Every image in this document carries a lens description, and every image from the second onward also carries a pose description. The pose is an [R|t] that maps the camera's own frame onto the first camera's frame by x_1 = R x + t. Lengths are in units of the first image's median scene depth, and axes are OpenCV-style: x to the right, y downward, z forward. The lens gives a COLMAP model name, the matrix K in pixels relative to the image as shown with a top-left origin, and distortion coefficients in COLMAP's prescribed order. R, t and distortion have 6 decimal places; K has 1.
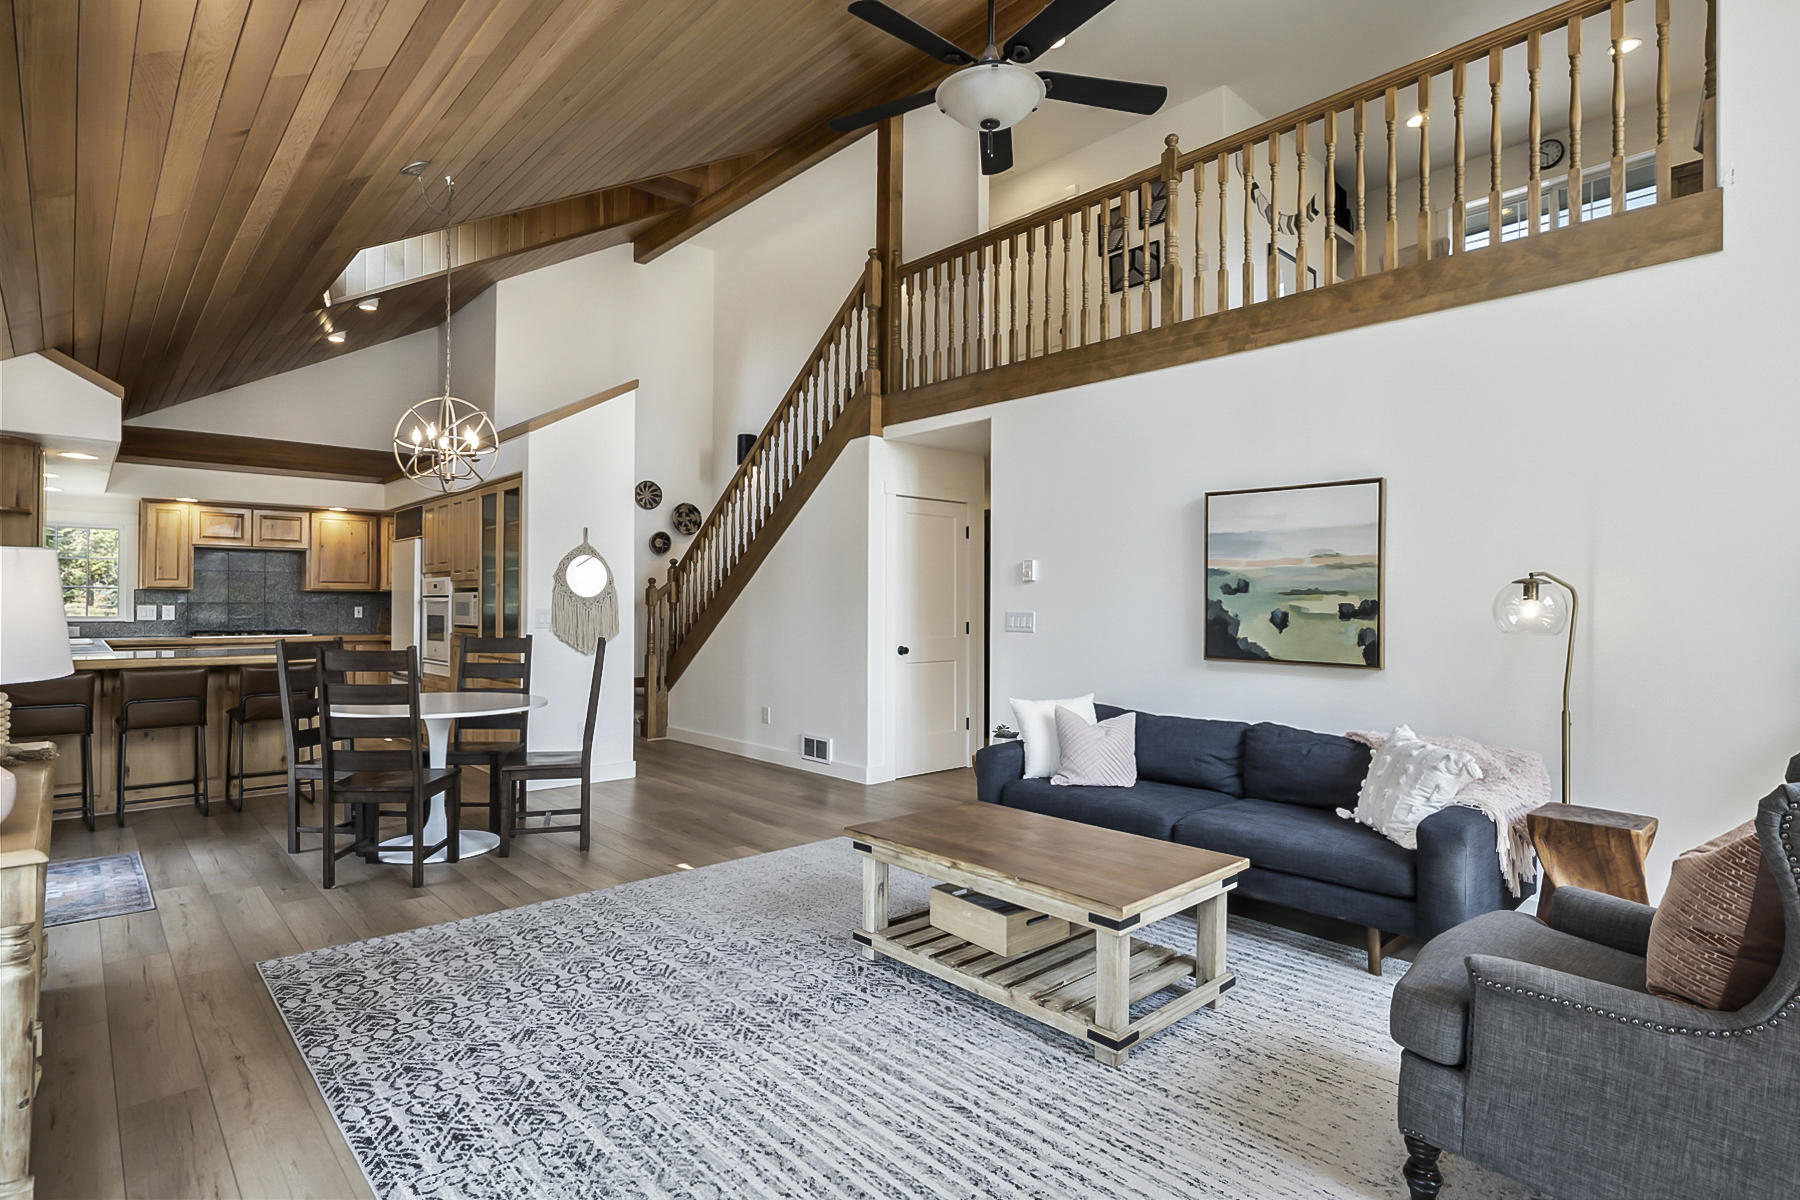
lens RADIAL K [[906.2, 0, 900.0], [0, 906.2, 605.5], [0, 0, 1]] dist [-0.005265, 0.000276]
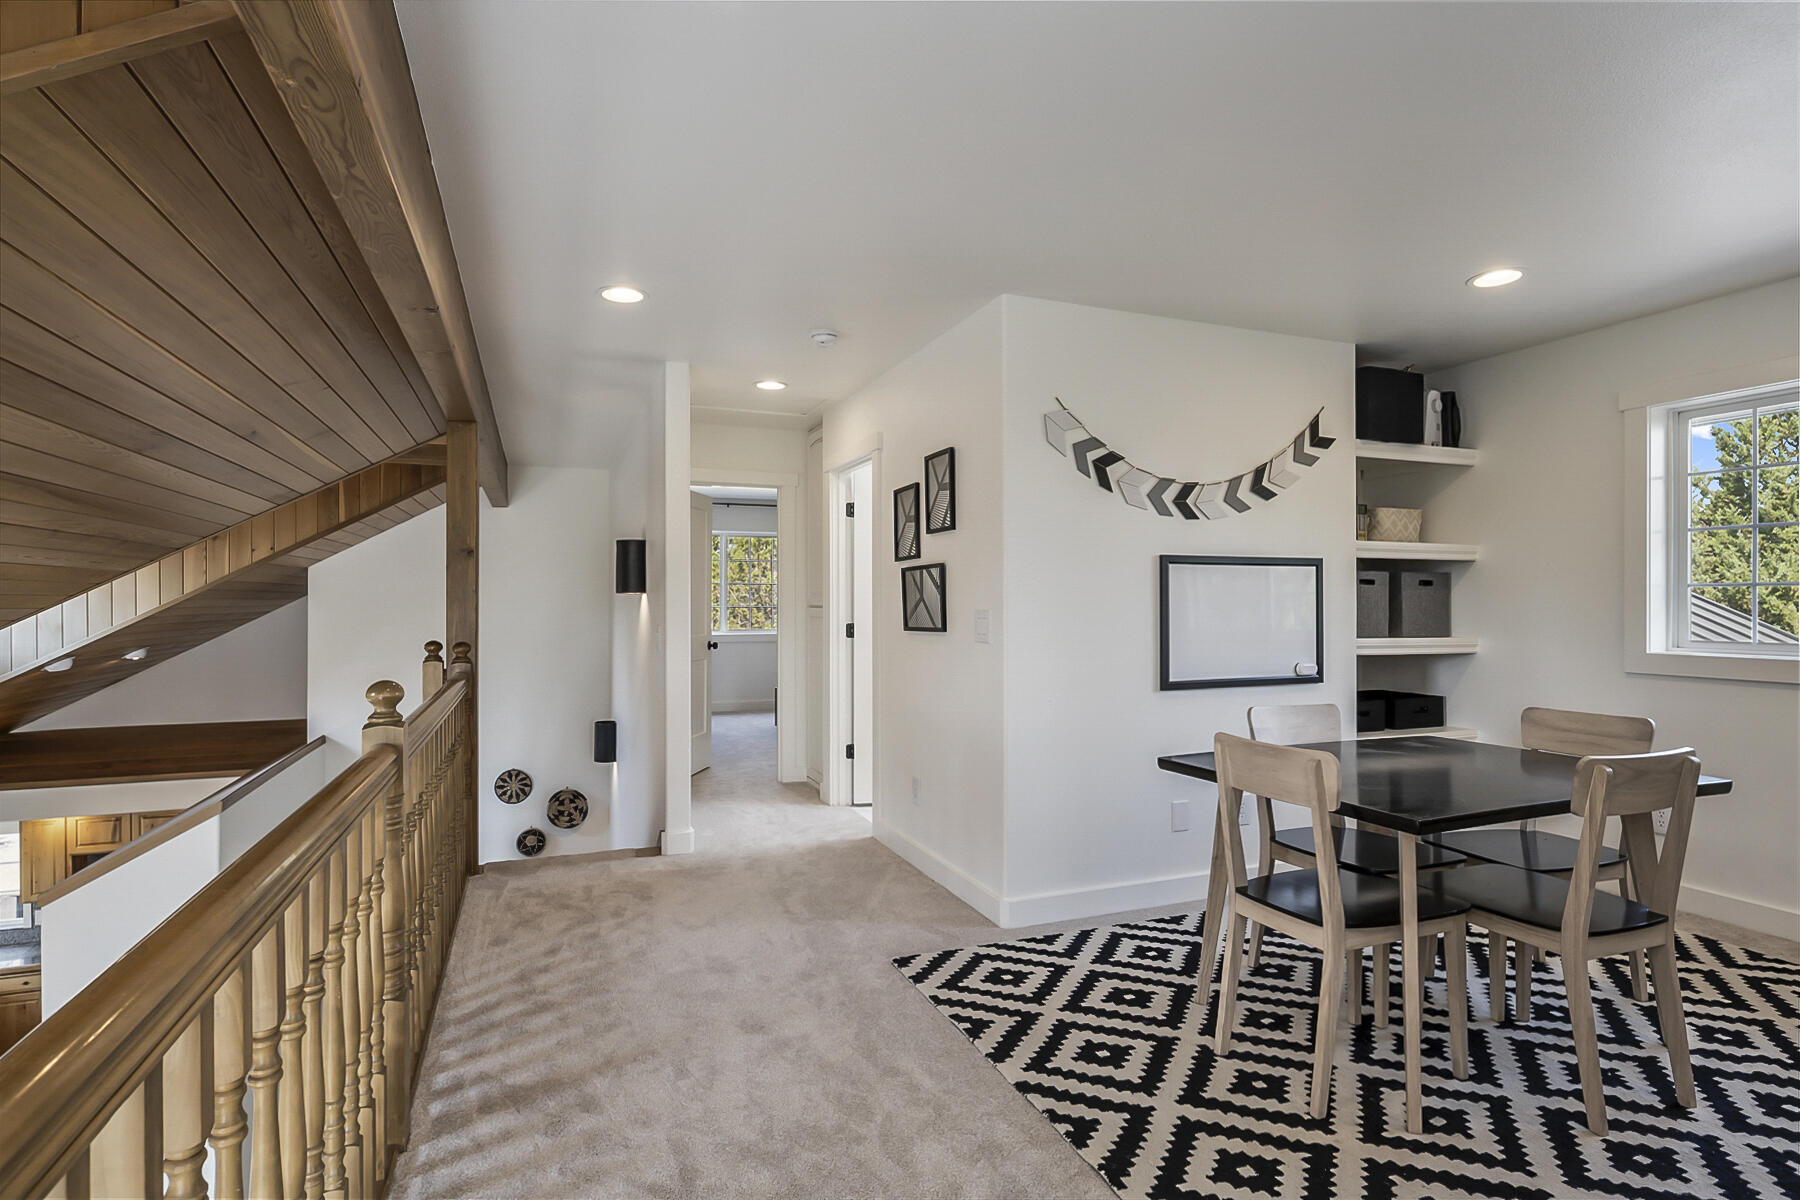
lens RADIAL K [[906.2, 0, 900.0], [0, 906.2, 605.5], [0, 0, 1]] dist [-0.005265, 0.000276]
pose [[0.933358, -0.004219, -0.358923, 1.070930], [0.002848, 0.999986, -0.004348, -0.870093], [0.358936, 0.003036, 0.933357, 1.100088]]
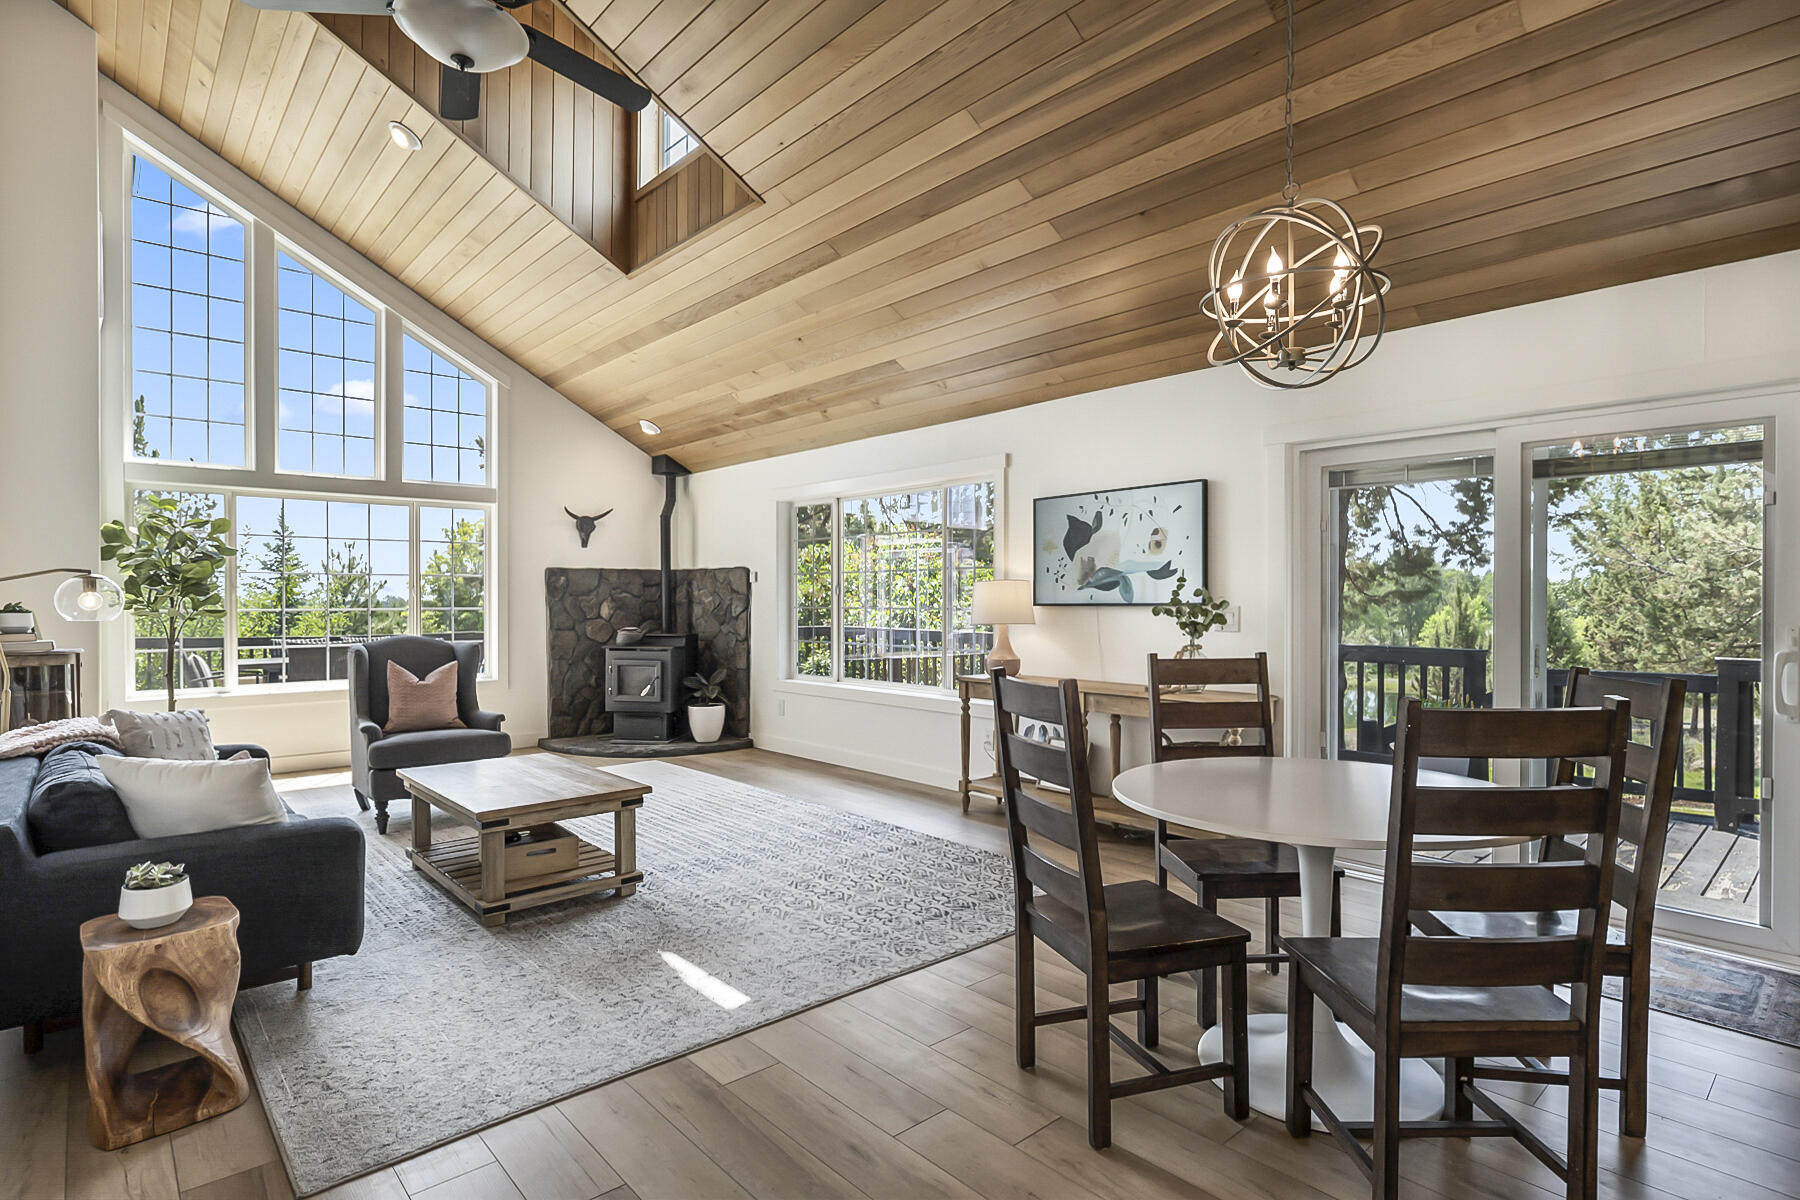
lens RADIAL K [[906.2, 0, 900.0], [0, 906.2, 605.5], [0, 0, 1]] dist [-0.005265, 0.000276]
pose [[-0.999952, -0.004085, 0.008940, -0.421693], [-0.004024, 0.999969, 0.006832, -0.002268], [-0.008968, 0.006795, -0.999937, 2.313932]]
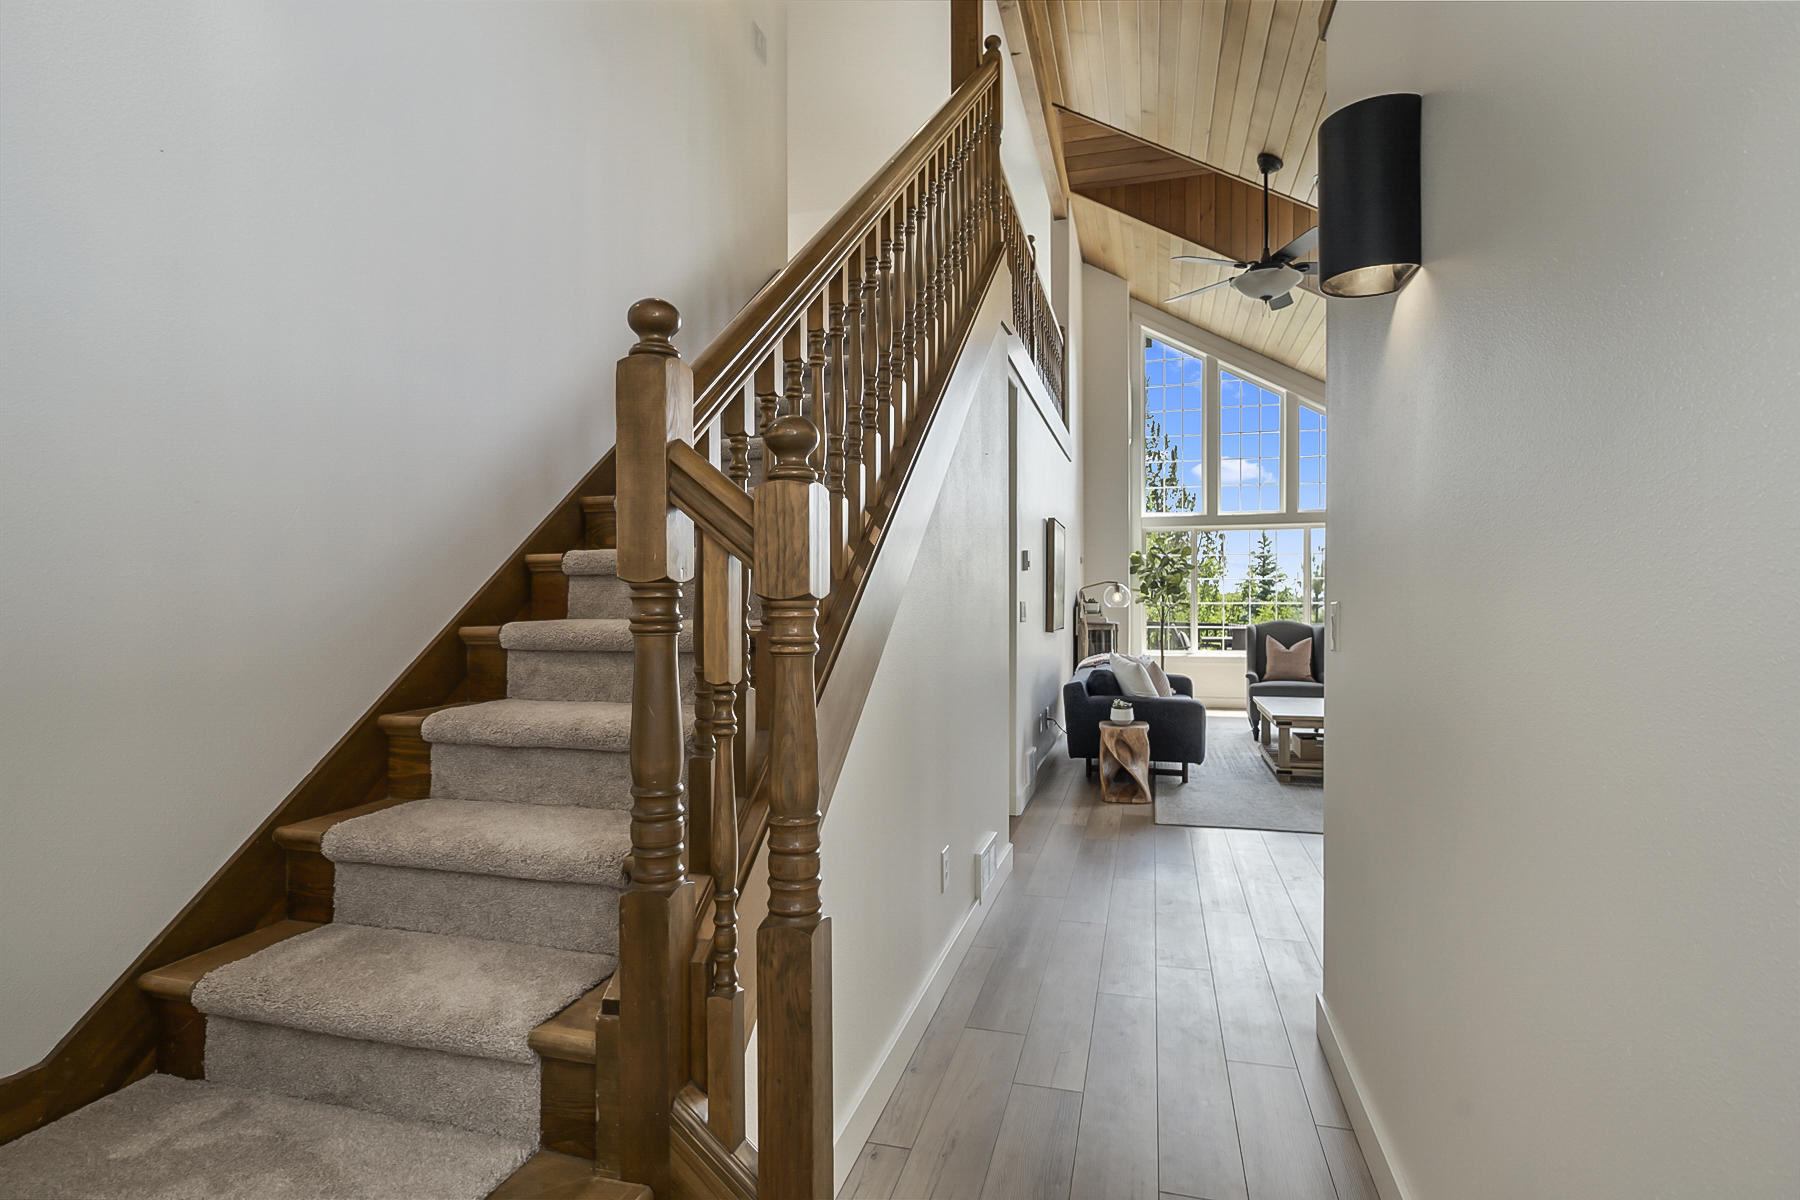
lens RADIAL K [[906.2, 0, 900.0], [0, 906.2, 605.5], [0, 0, 1]] dist [-0.005265, 0.000276]
pose [[-0.529615, -0.009960, 0.848180, -1.131143], [0.000358, 0.999928, 0.011966, -0.002482], [-0.848238, 0.006640, -0.529574, 2.945297]]
